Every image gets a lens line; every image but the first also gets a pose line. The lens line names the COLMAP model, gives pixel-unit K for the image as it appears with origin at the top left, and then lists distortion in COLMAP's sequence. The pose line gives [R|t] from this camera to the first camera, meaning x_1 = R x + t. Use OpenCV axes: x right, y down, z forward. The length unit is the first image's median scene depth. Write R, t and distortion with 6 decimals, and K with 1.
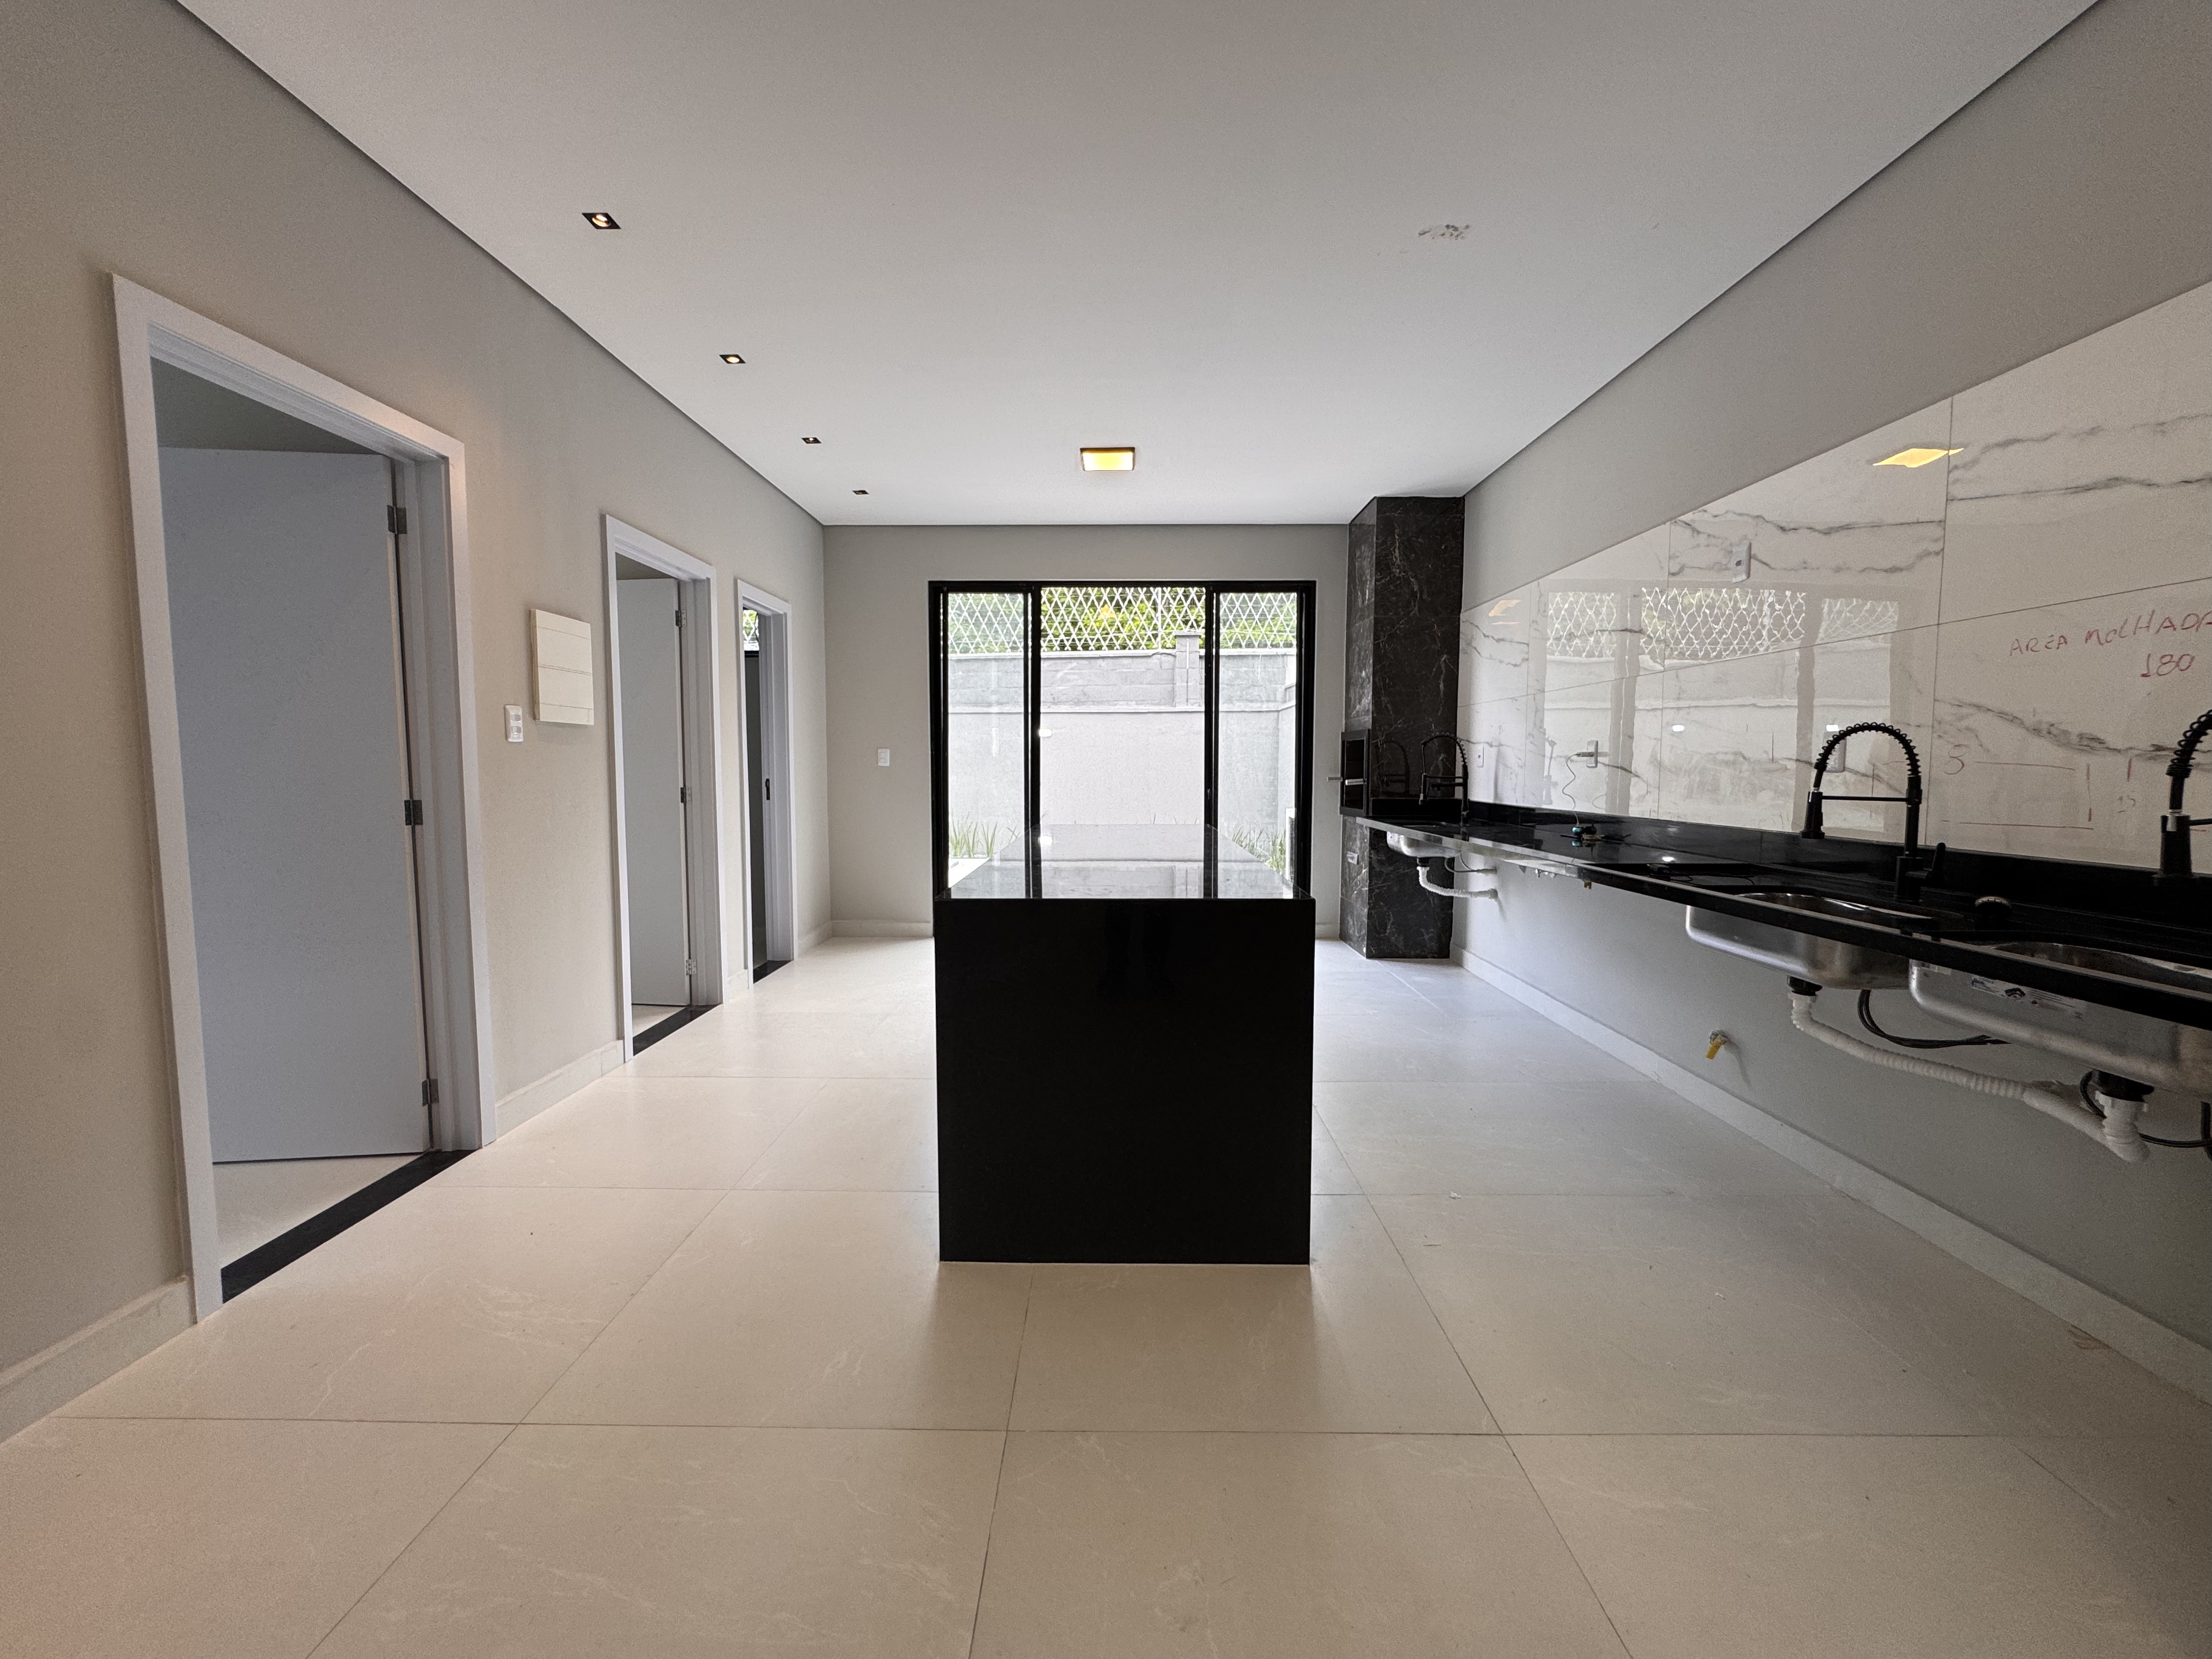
lens RADIAL K [[888.4, 0, 1104.6], [0, 888.4, 828.7], [0, 0, 1]] dist [-0.003922, -0.000494]
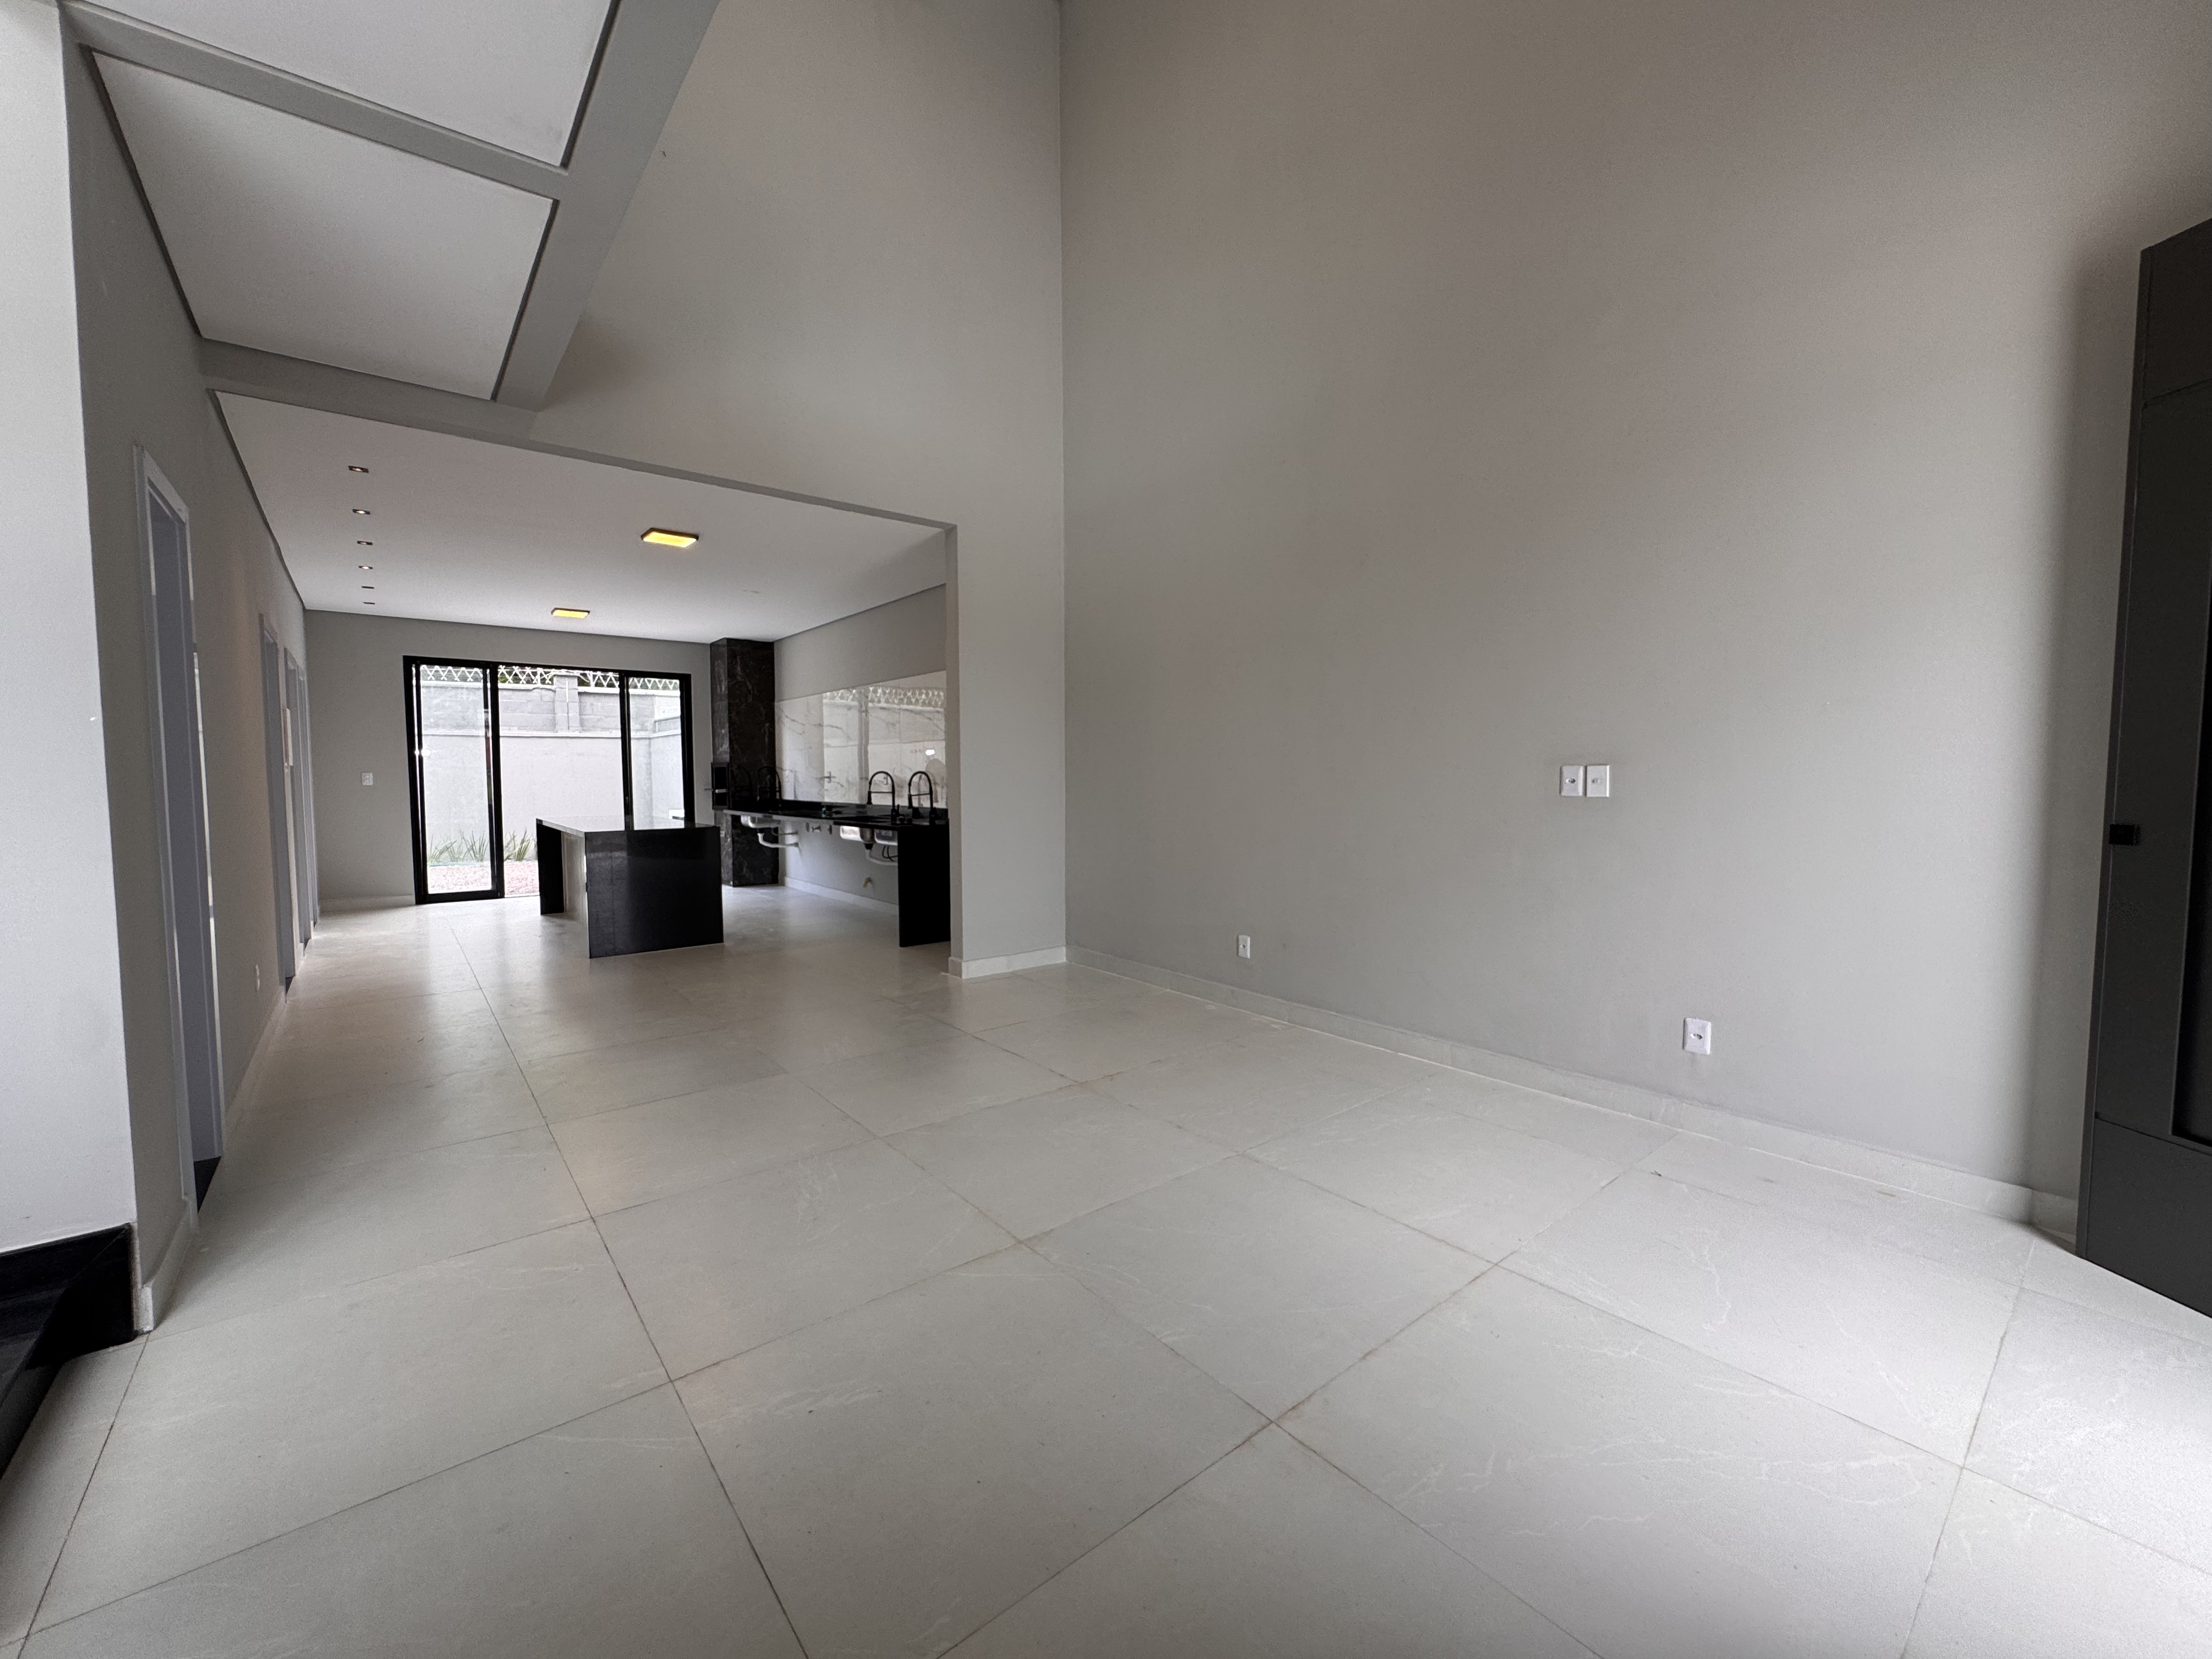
lens RADIAL K [[888.4, 0, 1104.6], [0, 888.4, 828.7], [0, 0, 1]] dist [-0.003922, -0.000494]
pose [[0.764549, -0.043076, 0.643125, -0.299295], [0.050008, 0.998721, 0.007444, 0.052078], [-0.642623, 0.026470, 0.765725, -0.921180]]
